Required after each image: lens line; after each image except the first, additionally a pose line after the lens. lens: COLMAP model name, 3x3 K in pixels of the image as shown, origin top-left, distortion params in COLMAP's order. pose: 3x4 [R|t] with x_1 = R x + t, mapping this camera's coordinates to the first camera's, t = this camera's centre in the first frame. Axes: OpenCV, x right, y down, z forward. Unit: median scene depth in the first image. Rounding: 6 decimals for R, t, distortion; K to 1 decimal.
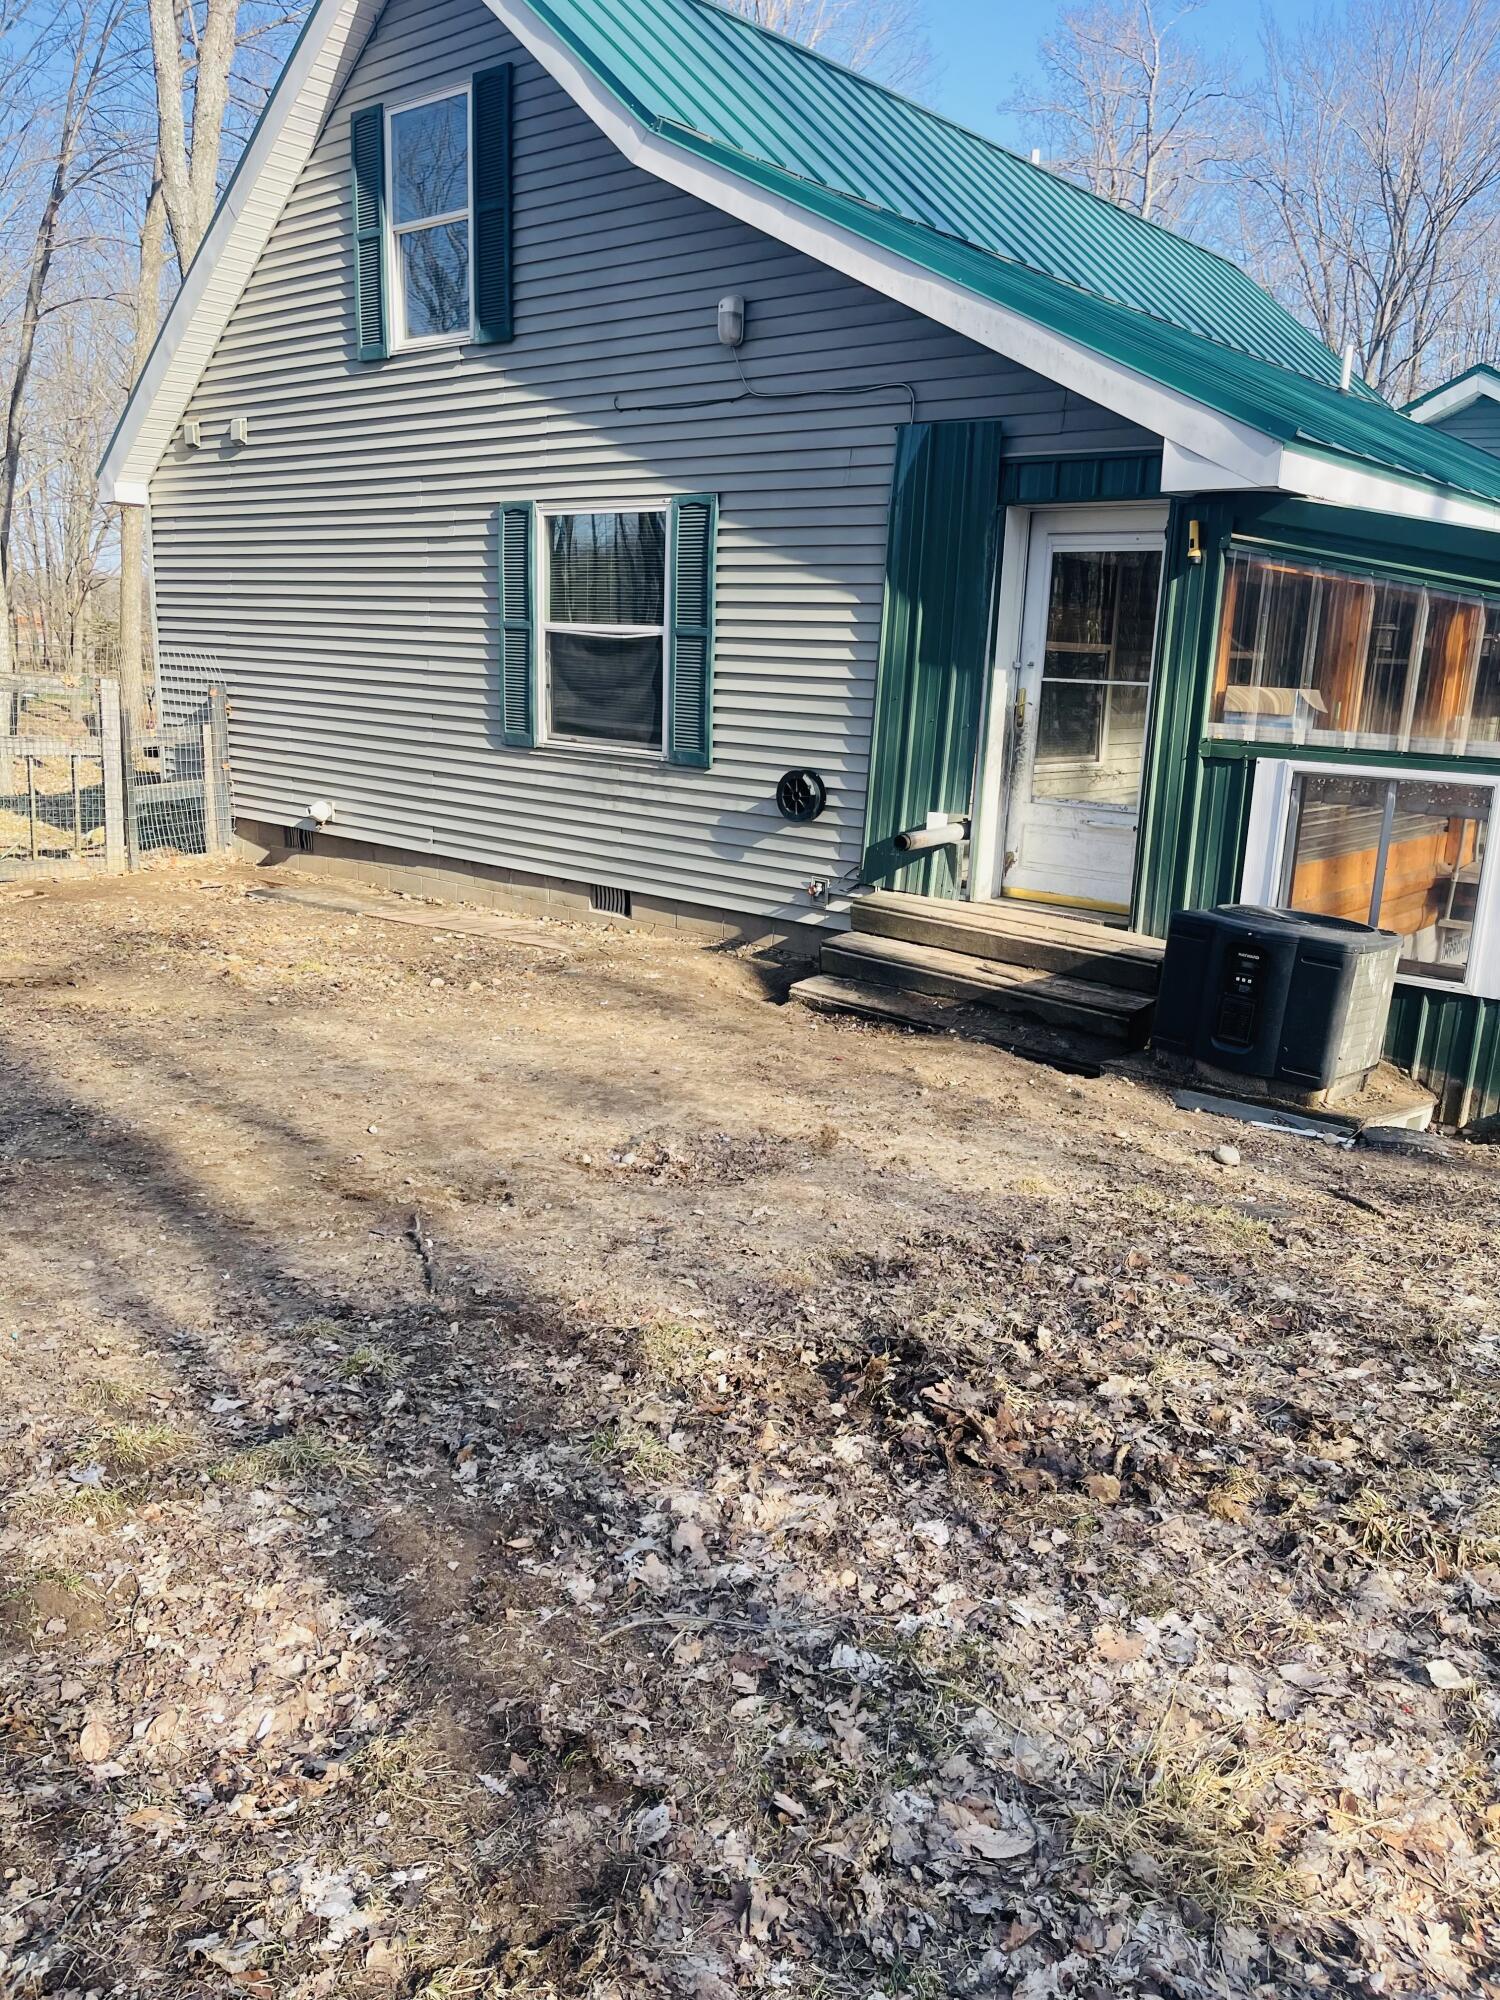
lens RADIAL K [[1486.0, 0, 750.3], [0, 1486.0, 1002.6], [0, 0, 1]] dist [0.014229, 0.001218]
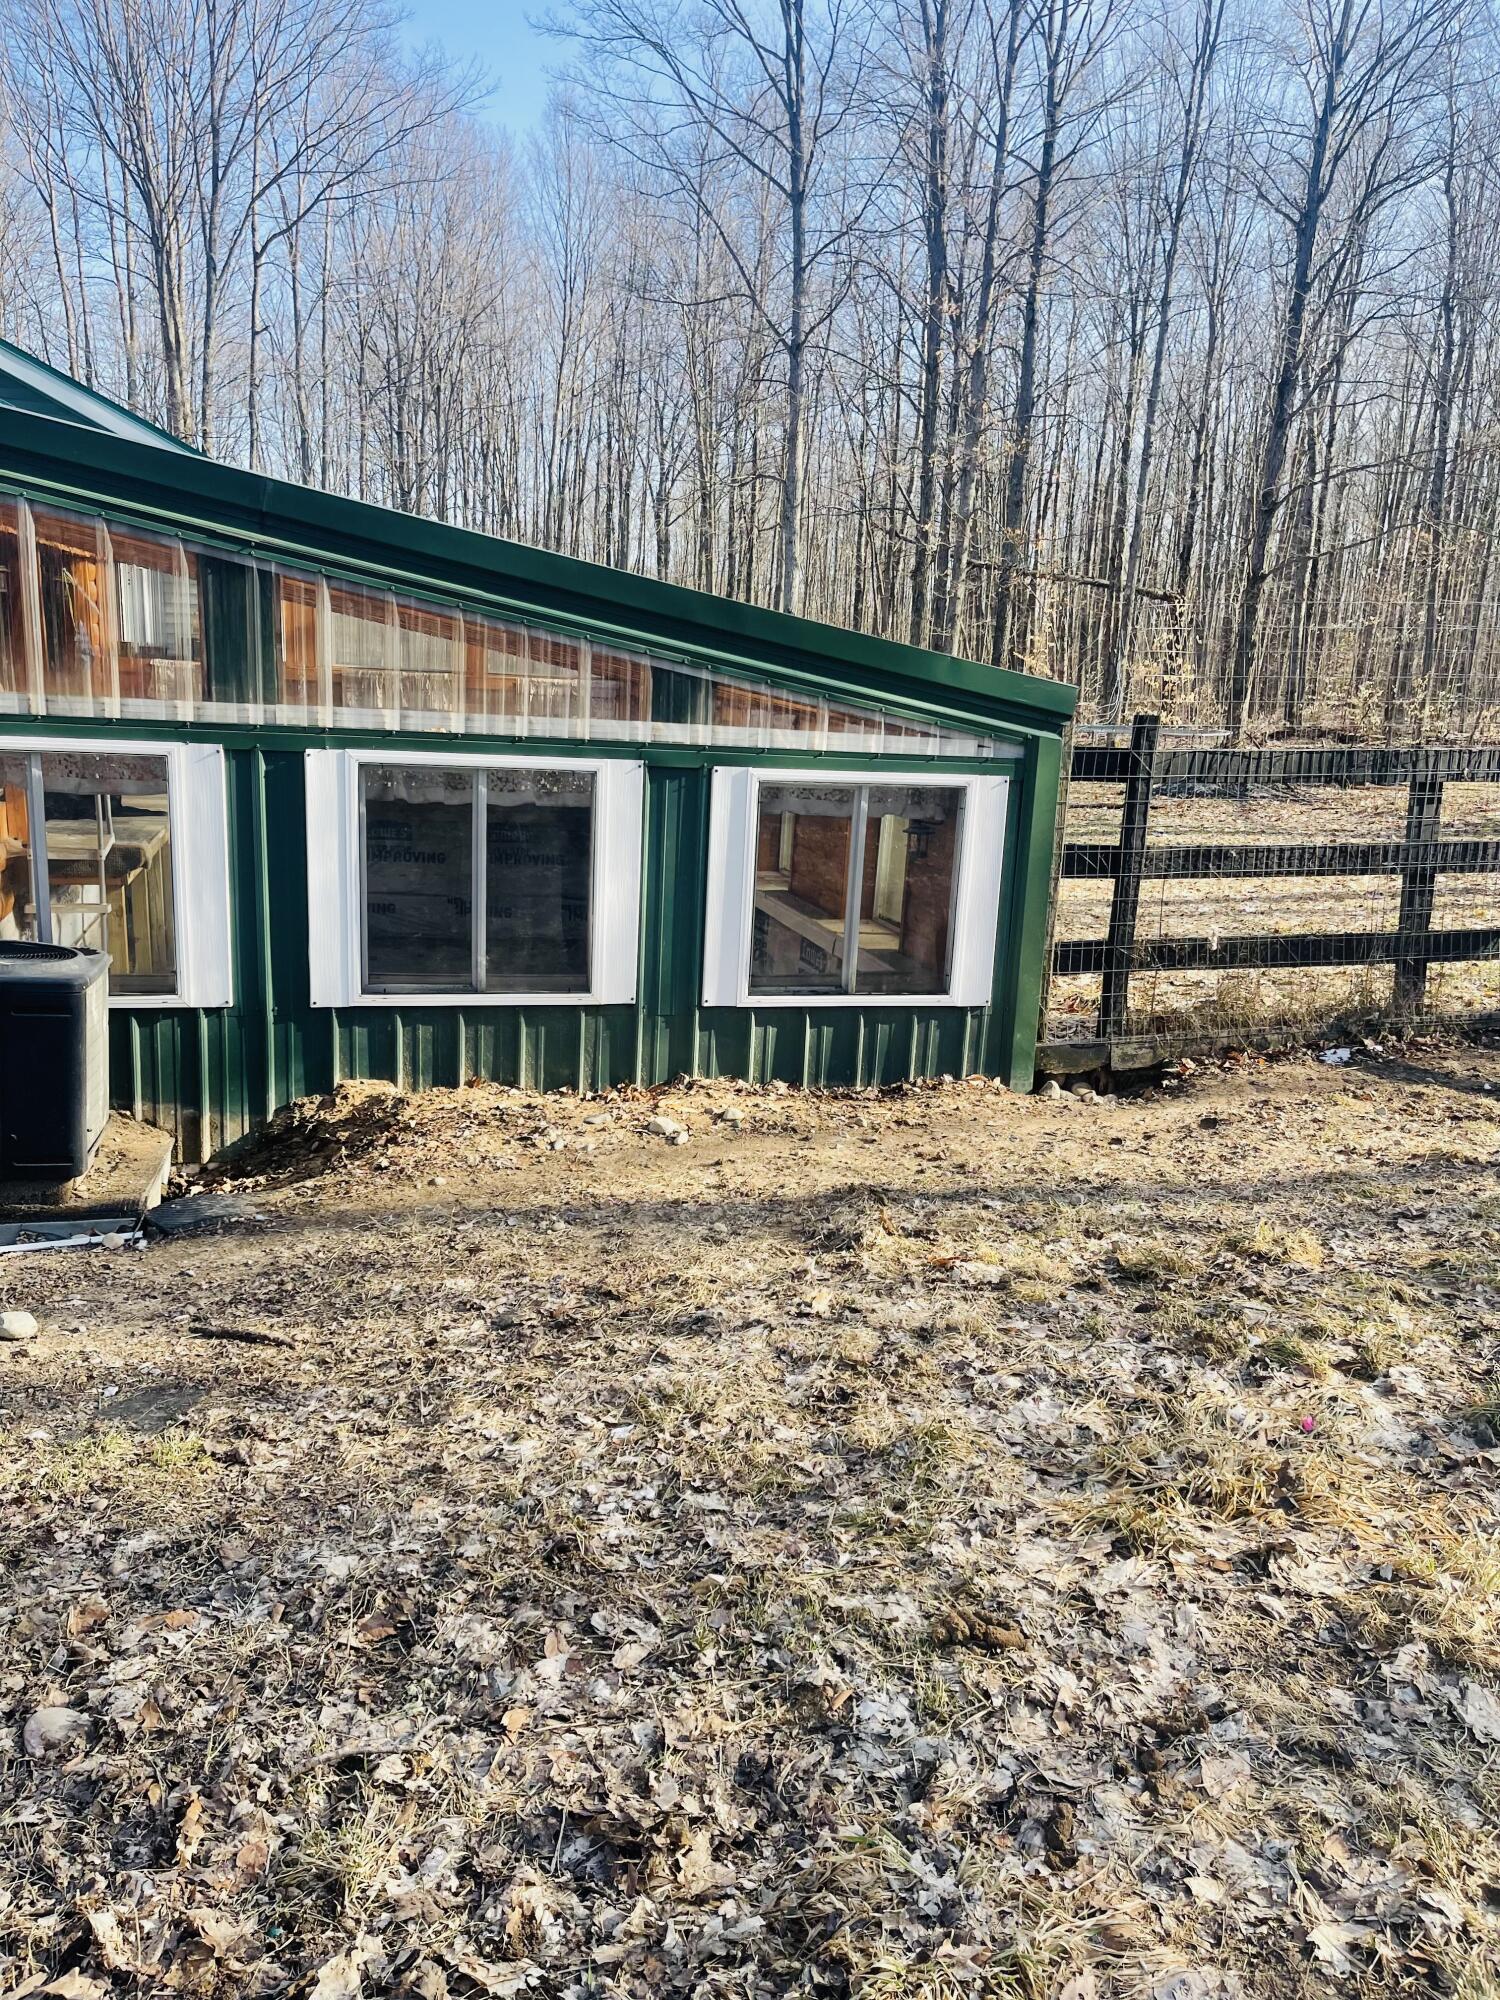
lens RADIAL K [[1486.0, 0, 748.1], [0, 1486.0, 998.6], [0, 0, 1]] dist [0.014229, 0.001218]
pose [[0.554421, -0.191294, 0.809953, -0.016359], [0.164419, 0.979219, 0.118725, -0.063064], [-0.815833, 0.067348, 0.574352, 0.297468]]
